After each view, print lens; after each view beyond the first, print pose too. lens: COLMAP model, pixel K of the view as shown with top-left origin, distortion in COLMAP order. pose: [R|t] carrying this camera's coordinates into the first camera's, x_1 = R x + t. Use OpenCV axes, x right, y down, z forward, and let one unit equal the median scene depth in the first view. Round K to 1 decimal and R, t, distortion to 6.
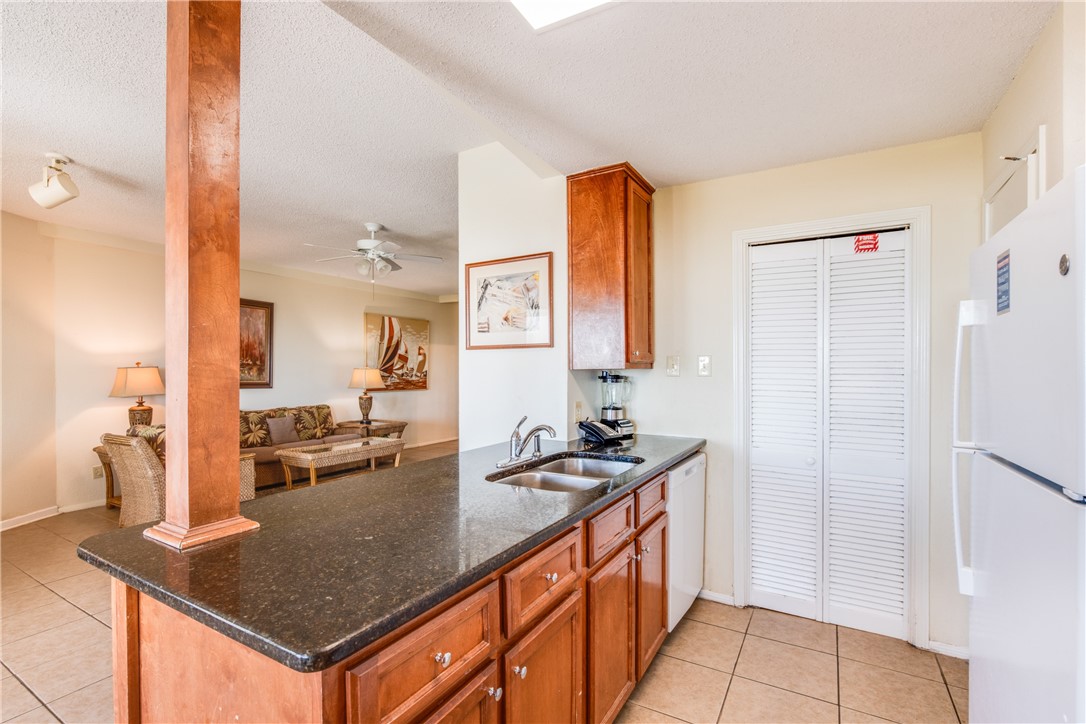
lens RADIAL K [[501.3, 0, 511.1], [0, 501.3, 375.7], [0, 0, 1]] dist [-0.000875, -0.000145]
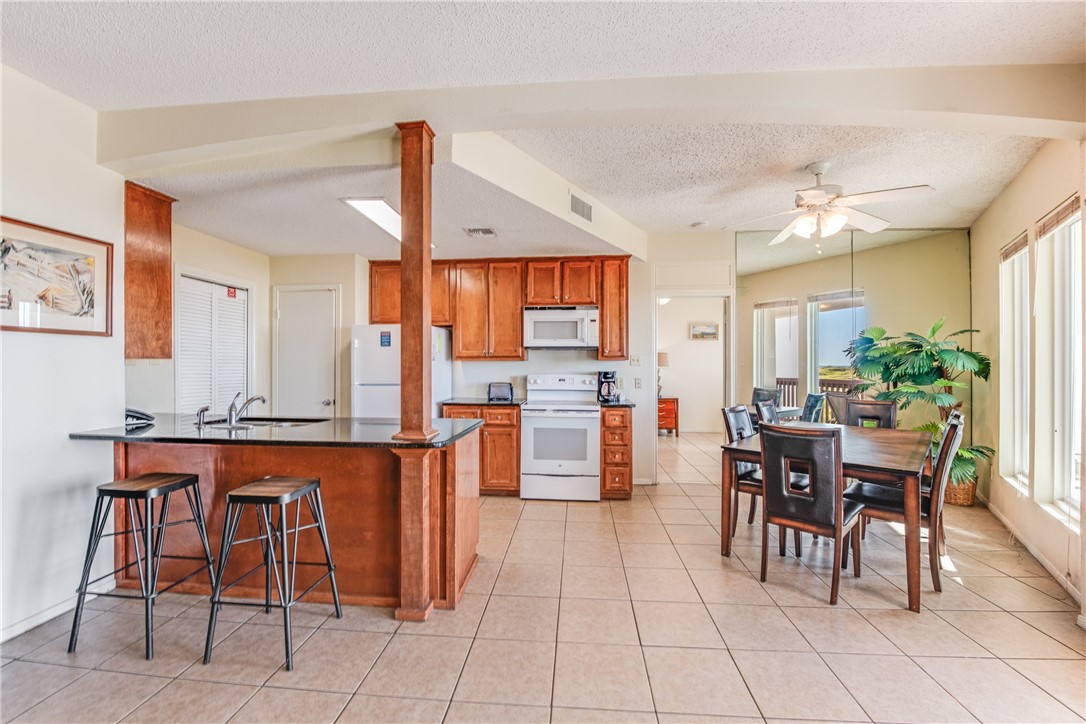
lens RADIAL K [[442.4, 0, 546.4], [0, 442.4, 360.9], [0, 0, 1]] dist [-0.017159, 0.000156]
pose [[-0.454609, 0.006726, 0.890666, -1.106072], [0.007952, 0.999962, -0.003493, 0.002769], [-0.890656, 0.005495, -0.454645, 0.611122]]
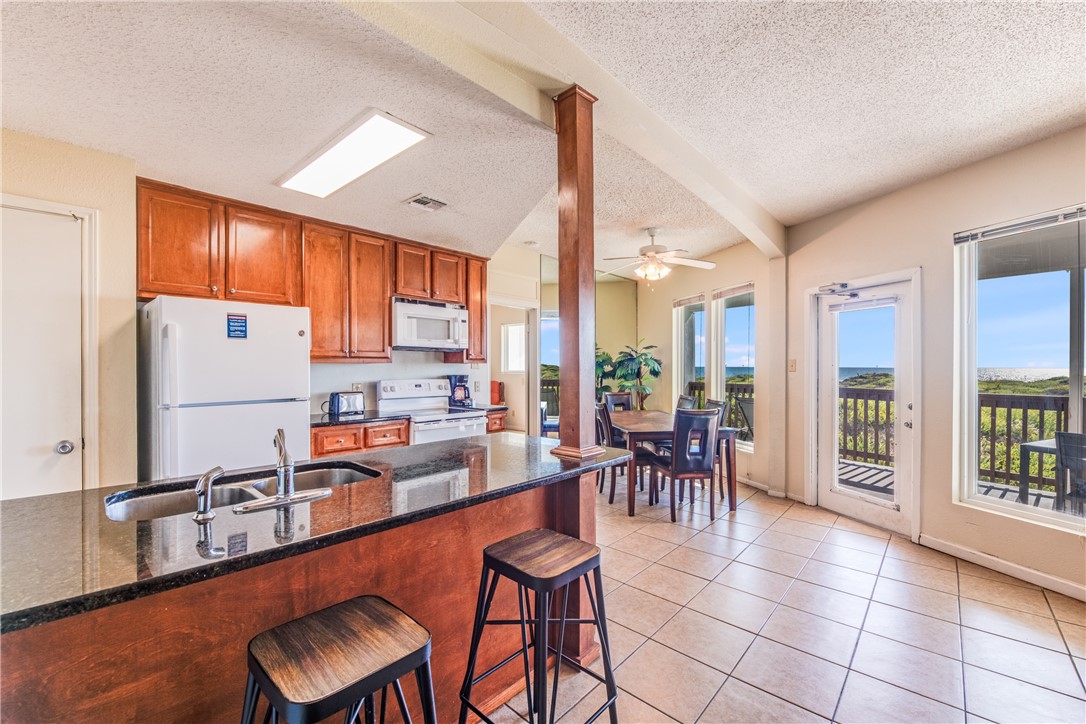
lens RADIAL K [[447.3, 0, 546.7], [0, 447.3, 363.1], [0, 0, 1]] dist [-0.017683, -0.000126]
pose [[-0.984590, -0.002270, 0.174866, -0.329041], [-0.001659, 0.999992, 0.003639, -0.009437], [-0.174873, 0.003292, -0.984585, 1.169378]]
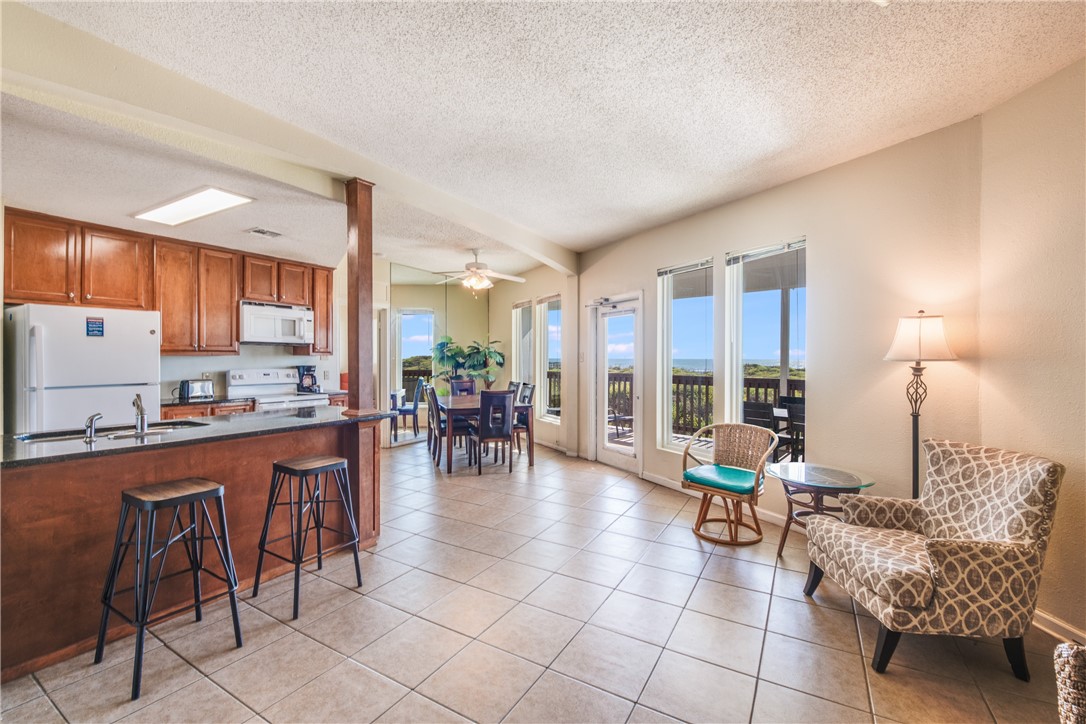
lens RADIAL K [[453.6, 0, 559.2], [0, 453.6, 354.1], [0, 0, 1]] dist [-0.018810, -0.000045]
pose [[-0.998294, -0.001814, -0.058359, -0.691052], [-0.001827, 0.999998, 0.000170, -0.011230], [0.058358, 0.000276, -0.998296, 1.615716]]
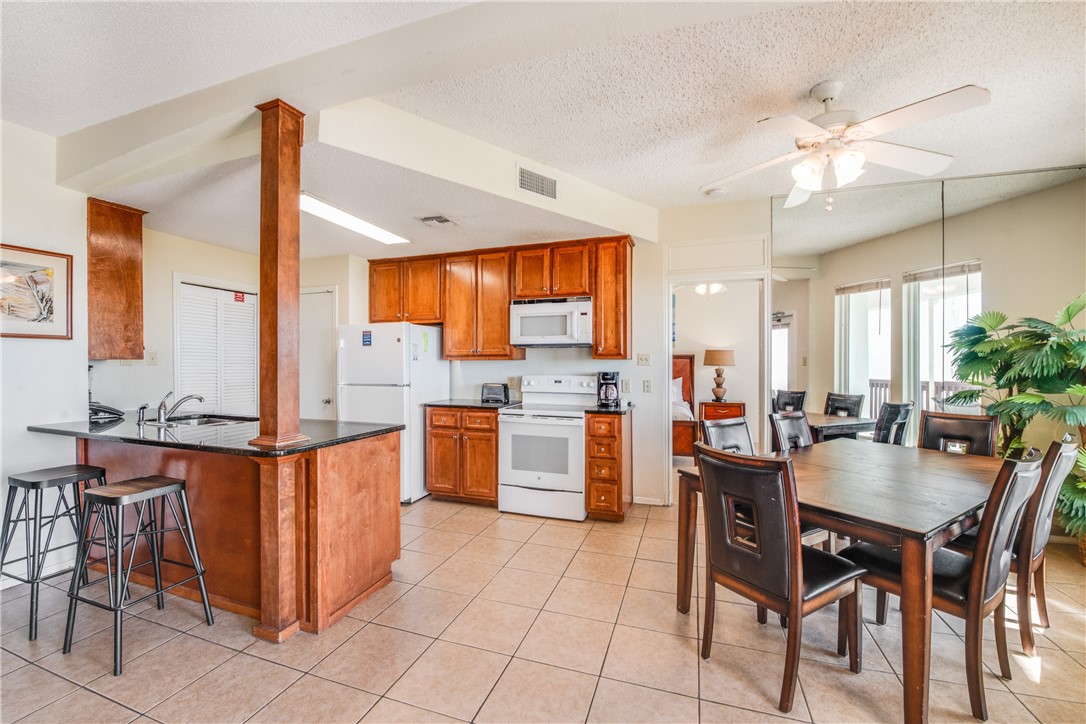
lens RADIAL K [[447.3, 0, 546.7], [0, 447.3, 363.1], [0, 0, 1]] dist [-0.017683, -0.000126]
pose [[-0.214378, 0.000360, 0.976751, -1.110277], [0.009912, 0.999949, 0.001807, 0.005240], [-0.976700, 0.010069, -0.214371, 0.164741]]
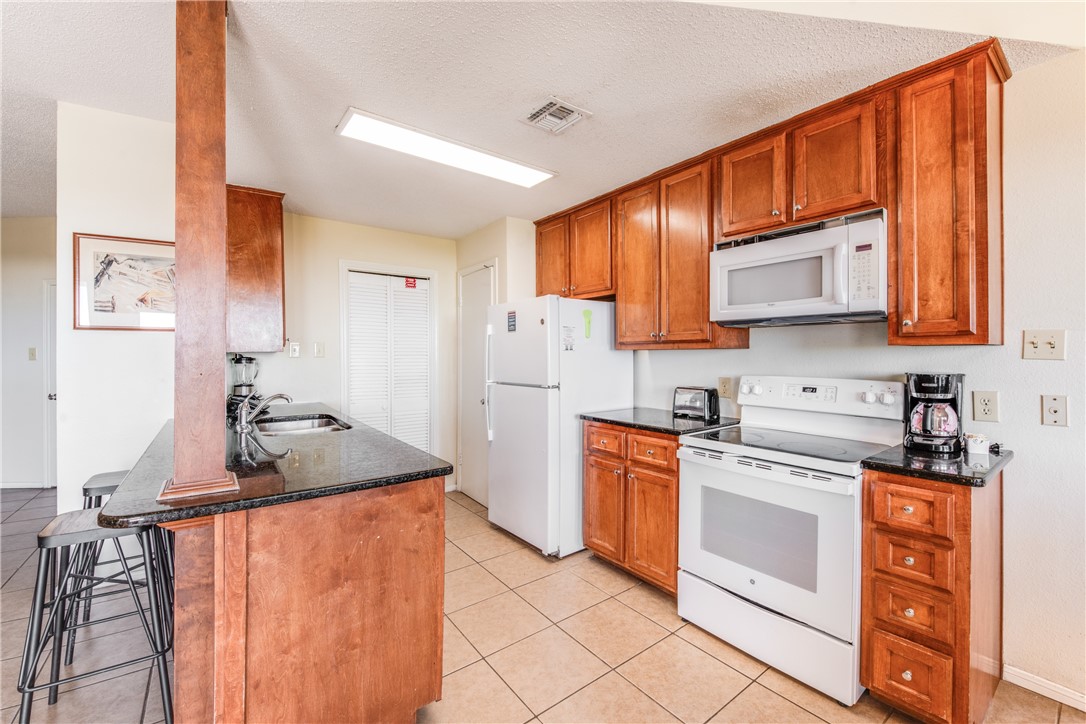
lens RADIAL K [[453.3, 0, 544.4], [0, 453.3, 355.9], [0, 0, 1]] dist [-0.018420, -0.000093]
pose [[0.374138, -0.006252, 0.927352, -0.558534], [0.012896, 0.999916, 0.001539, 0.004161], [-0.927284, 0.011383, 0.374187, -0.057701]]
